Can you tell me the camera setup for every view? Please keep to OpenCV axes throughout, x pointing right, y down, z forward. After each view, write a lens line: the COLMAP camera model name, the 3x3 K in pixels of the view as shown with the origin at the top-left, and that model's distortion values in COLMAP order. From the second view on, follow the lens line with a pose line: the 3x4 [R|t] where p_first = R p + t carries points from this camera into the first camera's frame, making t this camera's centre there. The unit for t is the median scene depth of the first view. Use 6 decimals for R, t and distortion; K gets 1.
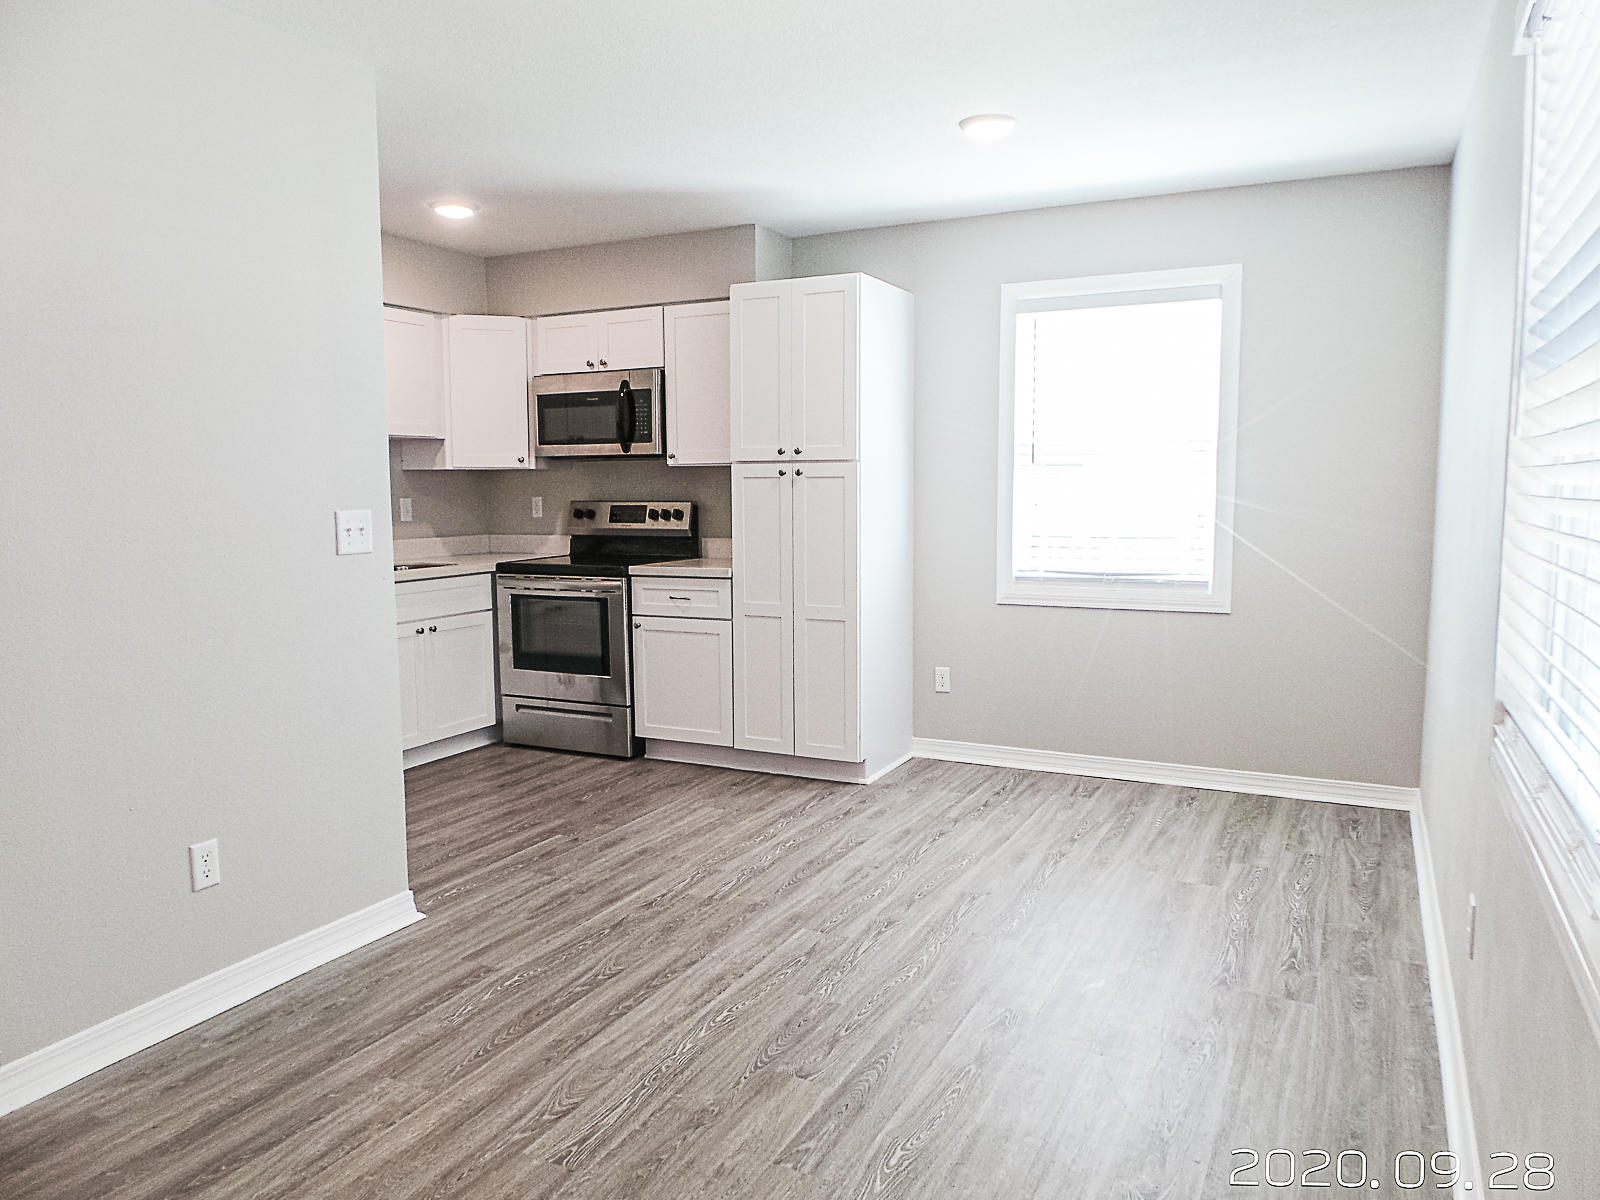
lens RADIAL K [[1118.0, 0, 798.6], [0, 1118.0, 602.9], [0, 0, 1]] dist [-0.012900, -0.003083]
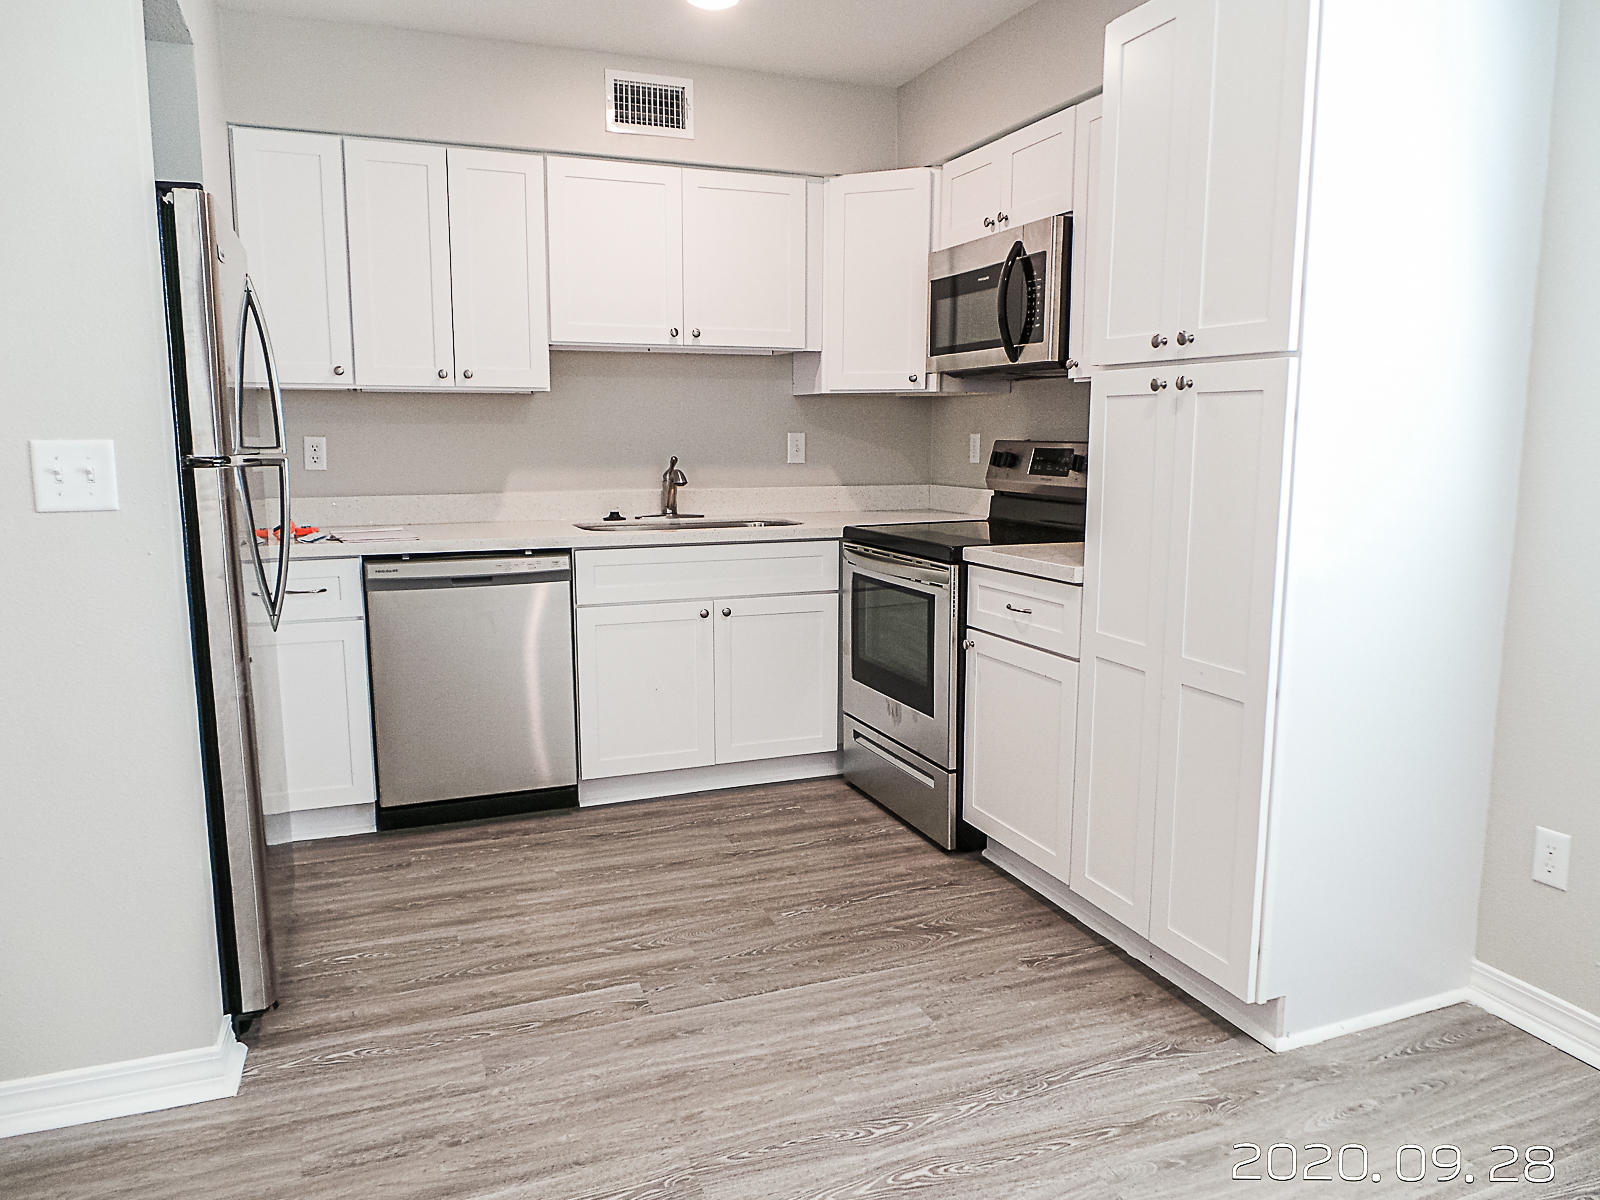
lens RADIAL K [[1118.0, 0, 803.0], [0, 1118.0, 599.7], [0, 0, 1]] dist [-0.012900, -0.003083]
pose [[0.750994, 0.107329, -0.651528, 0.181576], [-0.077072, 0.994205, 0.074941, -0.042728], [0.655796, -0.006066, 0.754914, 0.477392]]
